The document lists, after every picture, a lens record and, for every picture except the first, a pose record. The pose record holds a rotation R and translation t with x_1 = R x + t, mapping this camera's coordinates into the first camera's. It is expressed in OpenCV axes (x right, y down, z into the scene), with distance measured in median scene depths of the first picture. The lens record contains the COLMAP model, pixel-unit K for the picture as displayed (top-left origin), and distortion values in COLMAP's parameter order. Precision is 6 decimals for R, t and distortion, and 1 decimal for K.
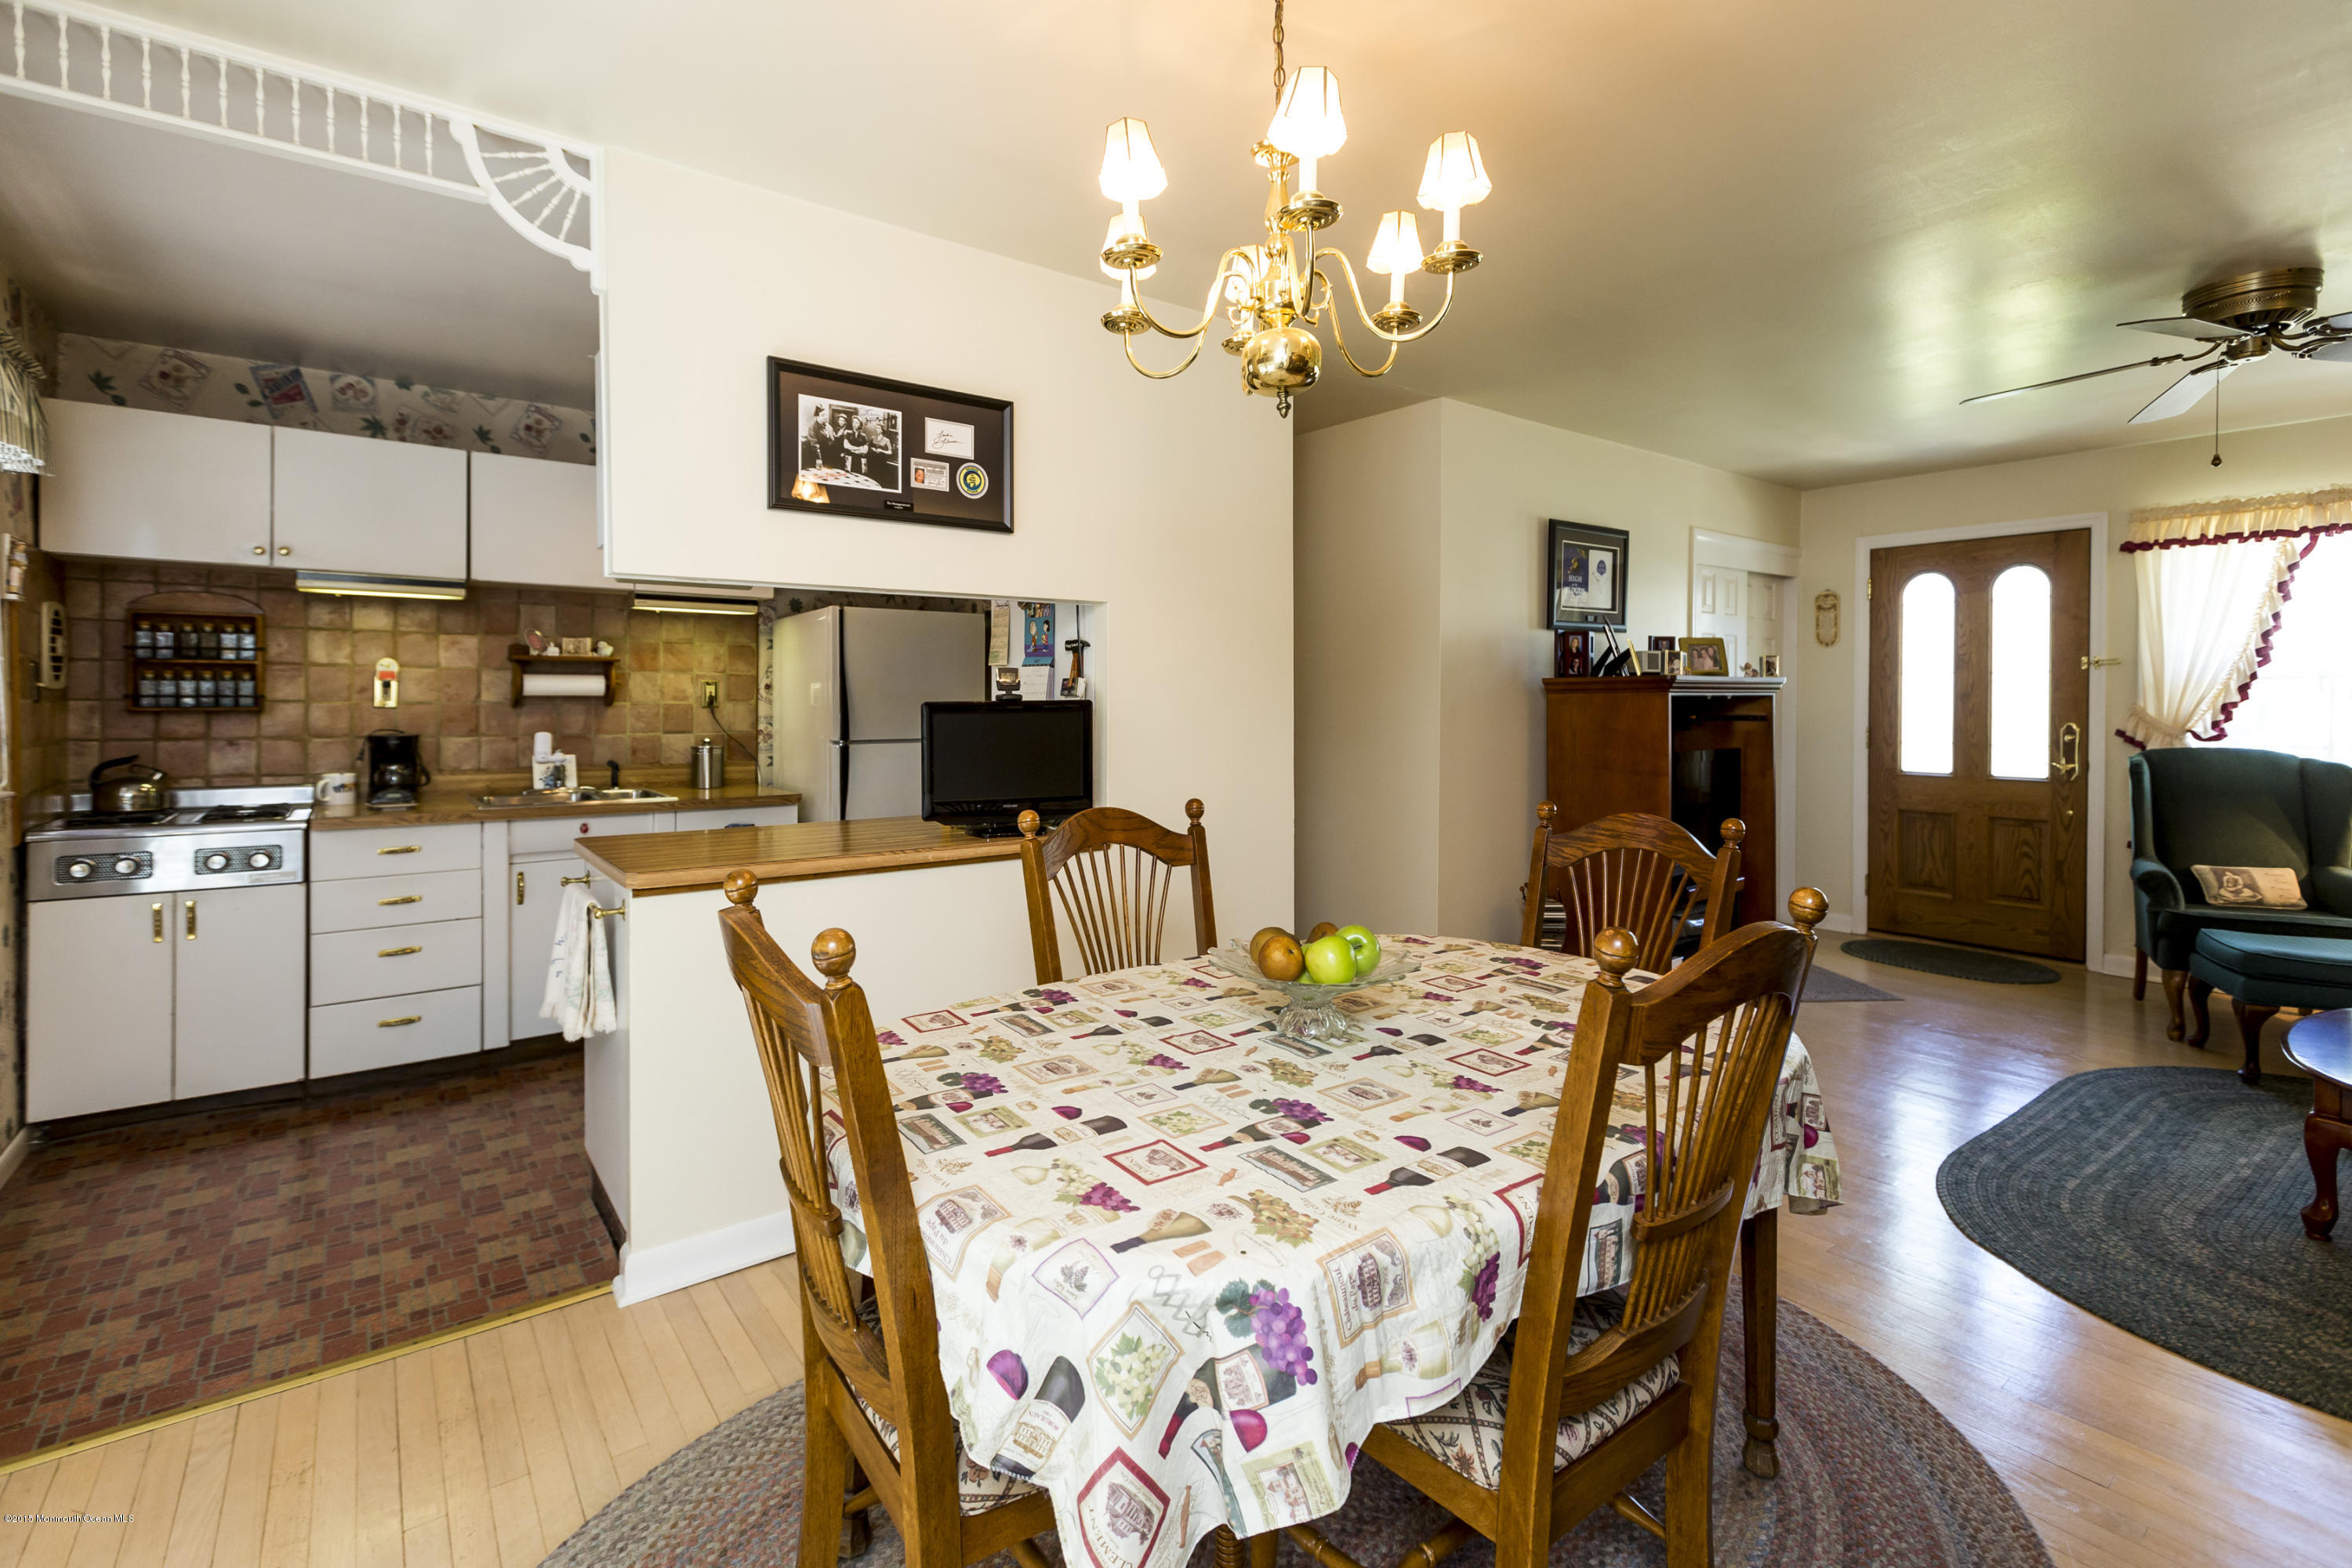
lens RADIAL K [[1104.6, 0, 1172.2], [0, 1104.6, 704.0], [0, 0, 1]] dist [0.006198, 0.000400]
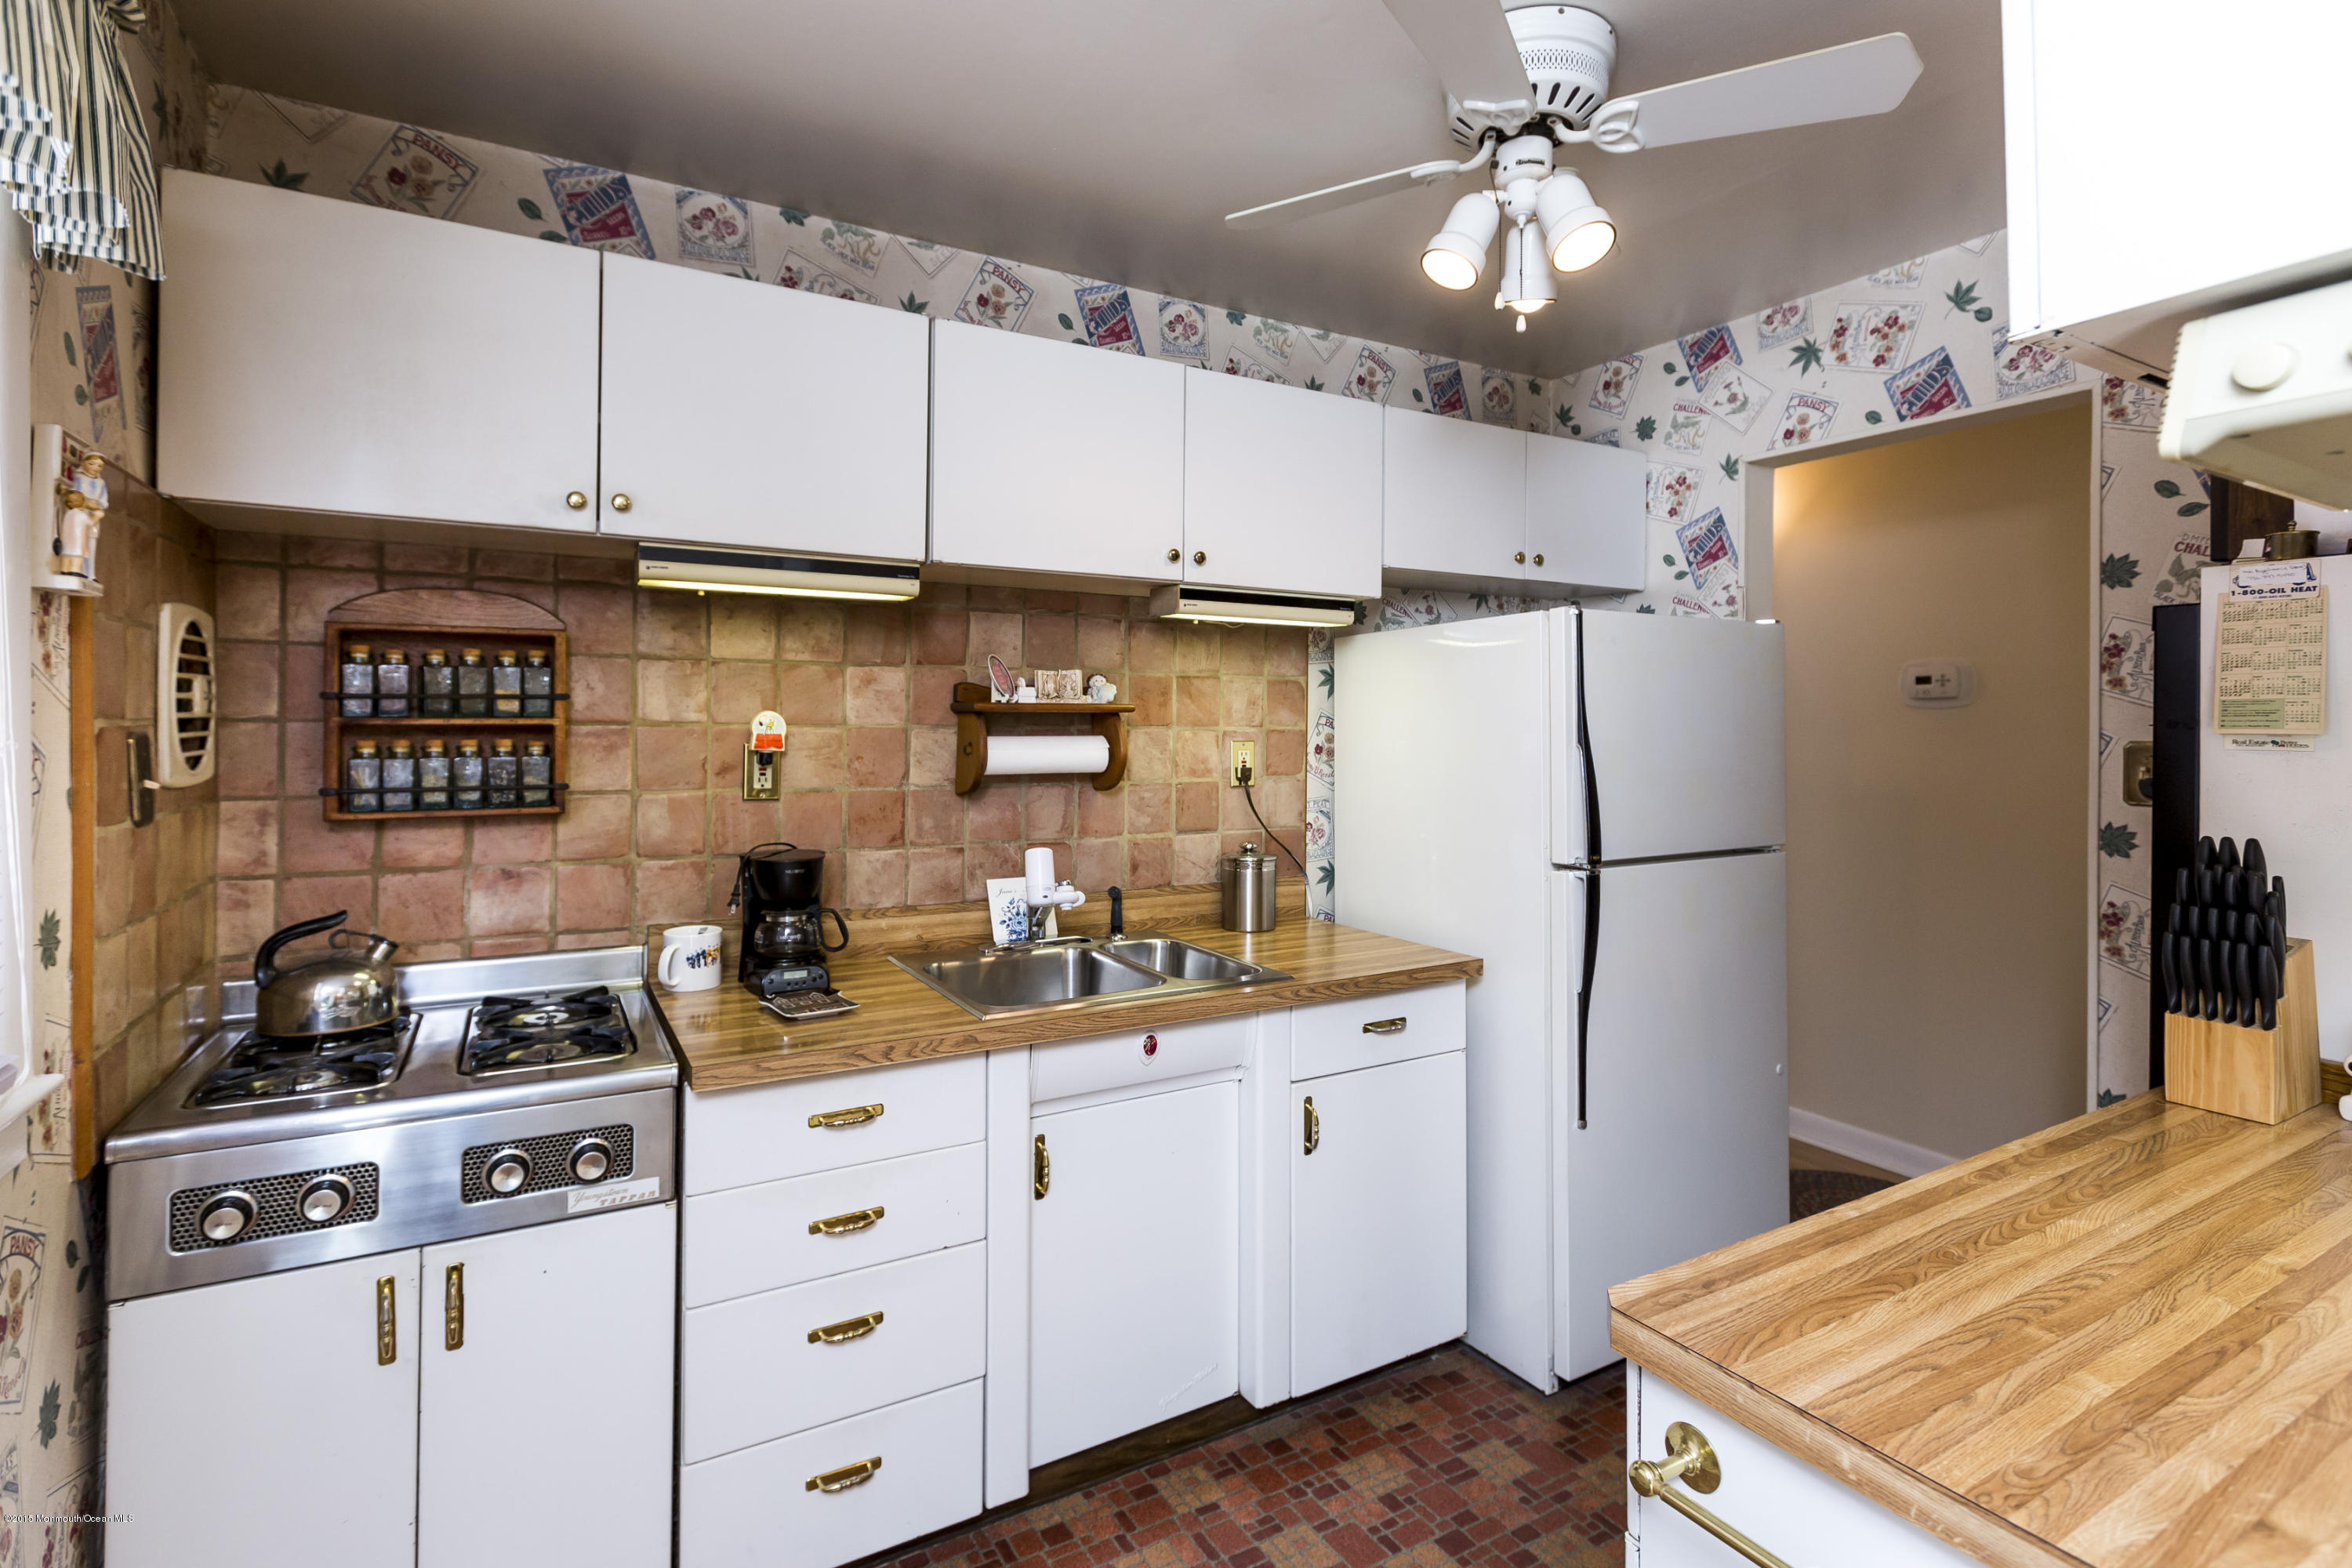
lens RADIAL K [[1104.6, 0, 1198.7], [0, 1104.6, 713.6], [0, 0, 1]] dist [0.006198, 0.000400]
pose [[0.996172, -0.002413, -0.087382, -0.462966], [0.001241, 0.999909, -0.013470, -0.033177], [0.087407, 0.013310, 0.996084, 0.490982]]
